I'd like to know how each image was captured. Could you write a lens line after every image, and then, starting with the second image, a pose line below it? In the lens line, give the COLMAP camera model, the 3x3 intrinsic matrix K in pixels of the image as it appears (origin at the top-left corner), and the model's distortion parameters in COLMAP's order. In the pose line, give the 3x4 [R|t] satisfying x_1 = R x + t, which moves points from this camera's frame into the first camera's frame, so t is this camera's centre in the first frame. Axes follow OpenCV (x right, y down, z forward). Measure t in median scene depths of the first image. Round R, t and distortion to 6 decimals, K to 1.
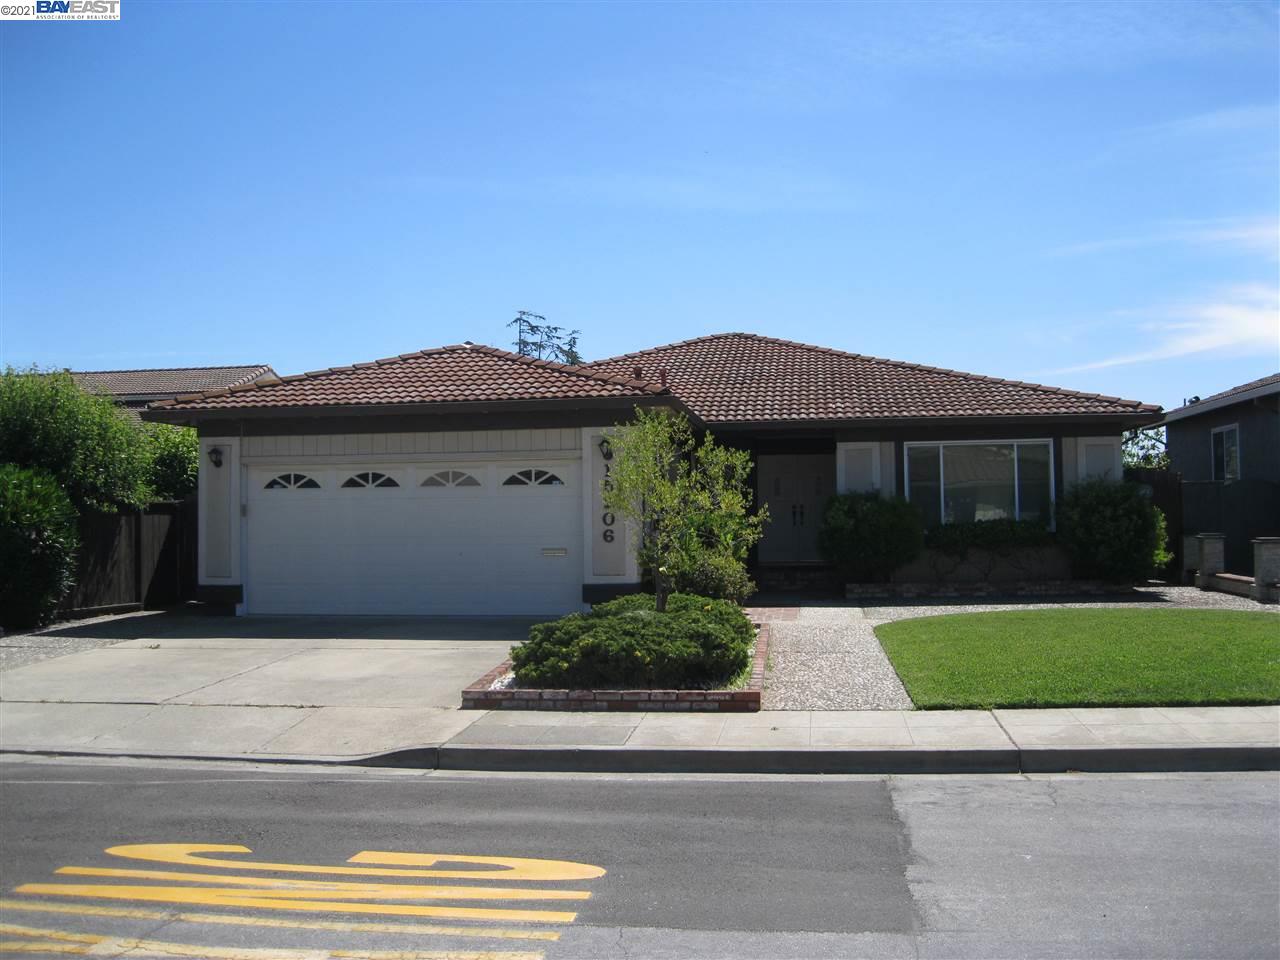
lens RADIAL K [[1321.1, 0, 640.0], [0, 1321.1, 480.0], [0, 0, 1]] dist [-0.108789, 0.020915]
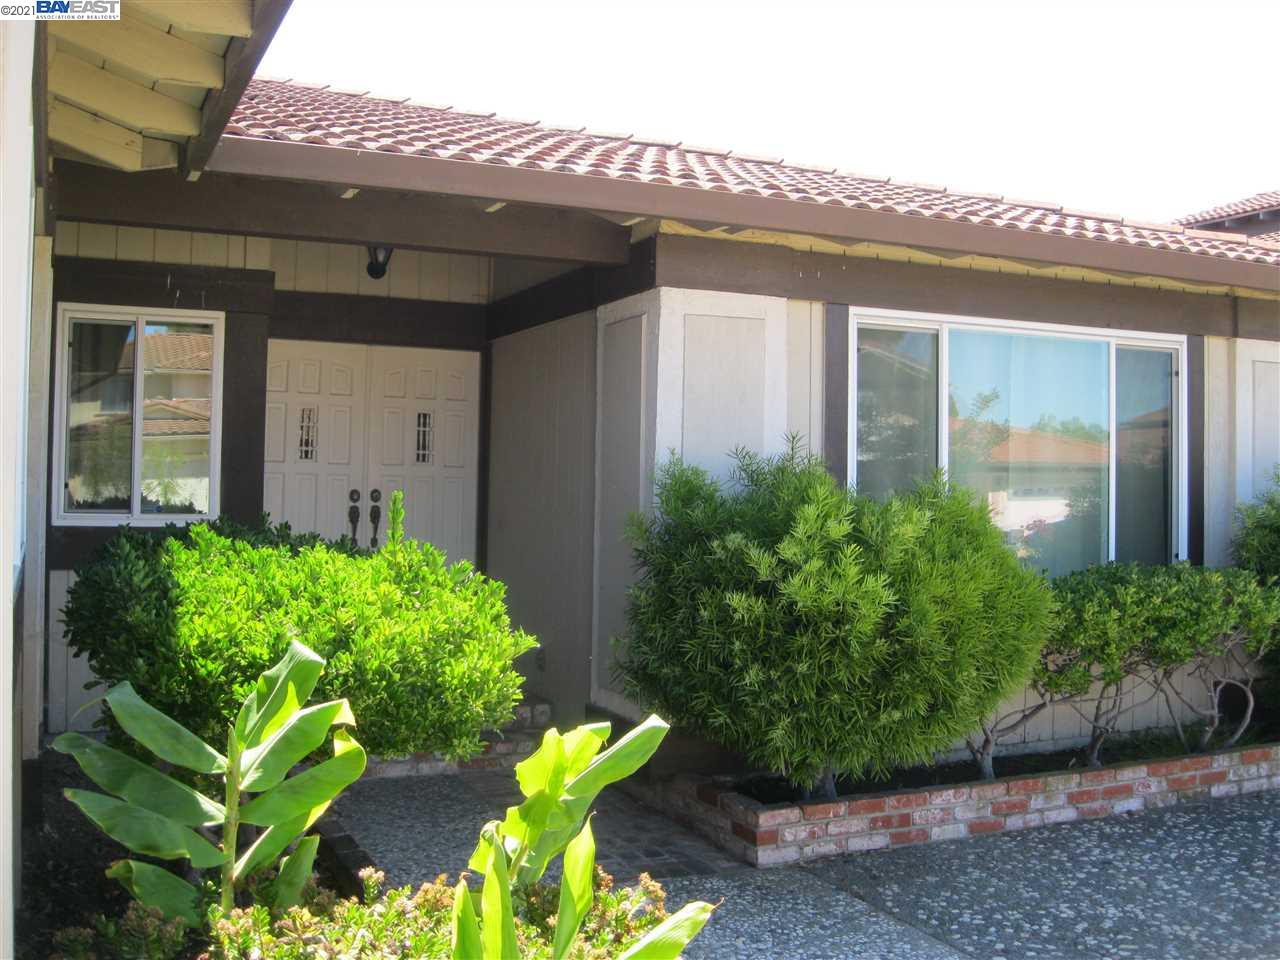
lens RADIAL K [[1270.9, 0, 640.0], [0, 1270.9, 480.0], [0, 0, 1]] dist [-0.111165, 0.017538]
pose [[0.835284, 0.031428, 0.548919, -0.002268], [-0.044232, 0.998970, 0.010112, 0.011518], [-0.548036, -0.032727, 0.835814, 0.802726]]
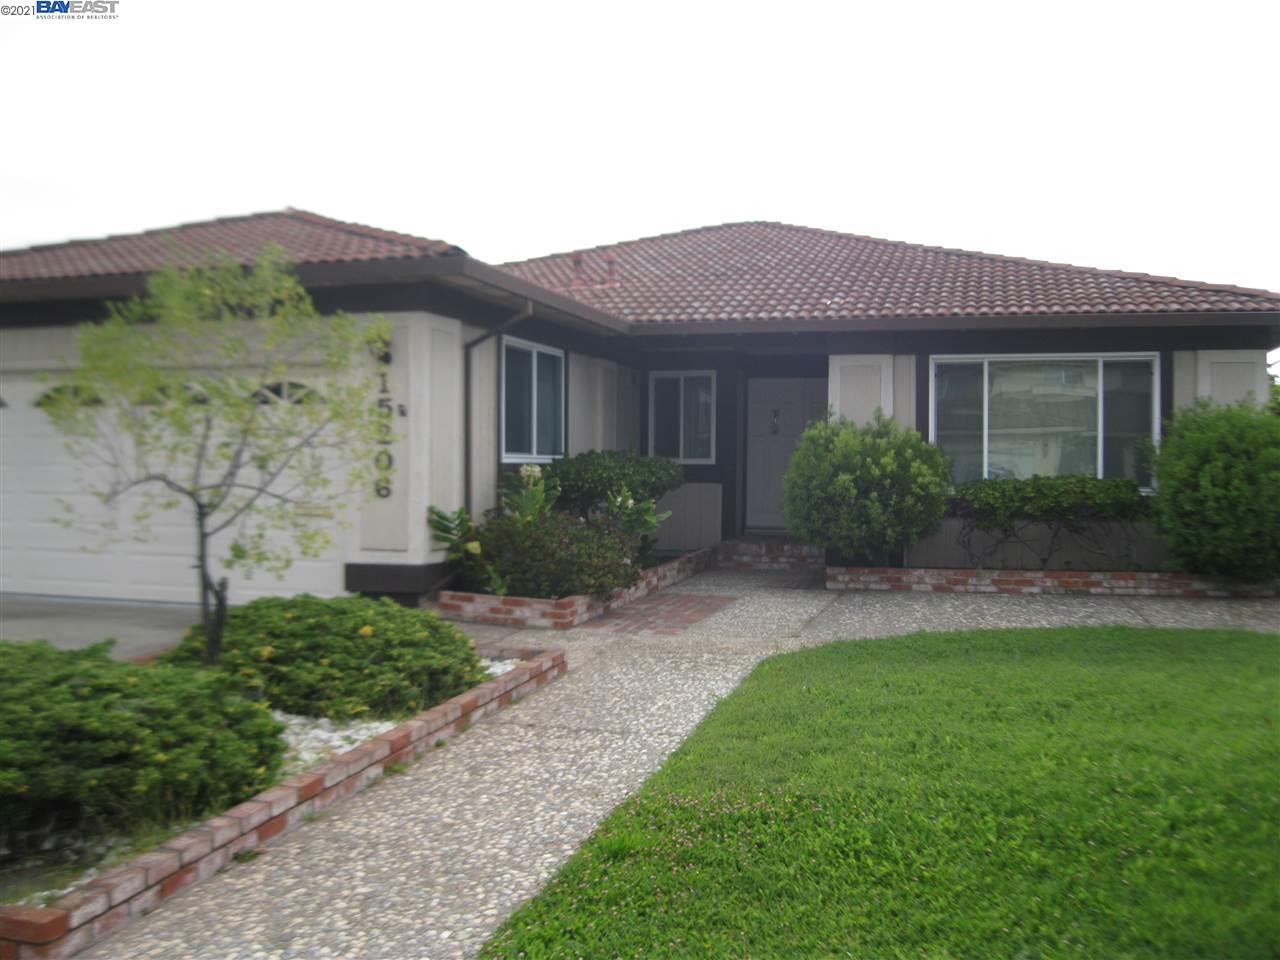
lens RADIAL K [[1321.1, 0, 640.0], [0, 1321.1, 480.0], [0, 0, 1]] dist [-0.108789, 0.020915]
pose [[0.991832, 0.021343, -0.125754, 0.145431], [-0.016251, 0.999011, 0.041384, 0.009327], [0.126513, -0.039002, 0.991198, 0.333379]]
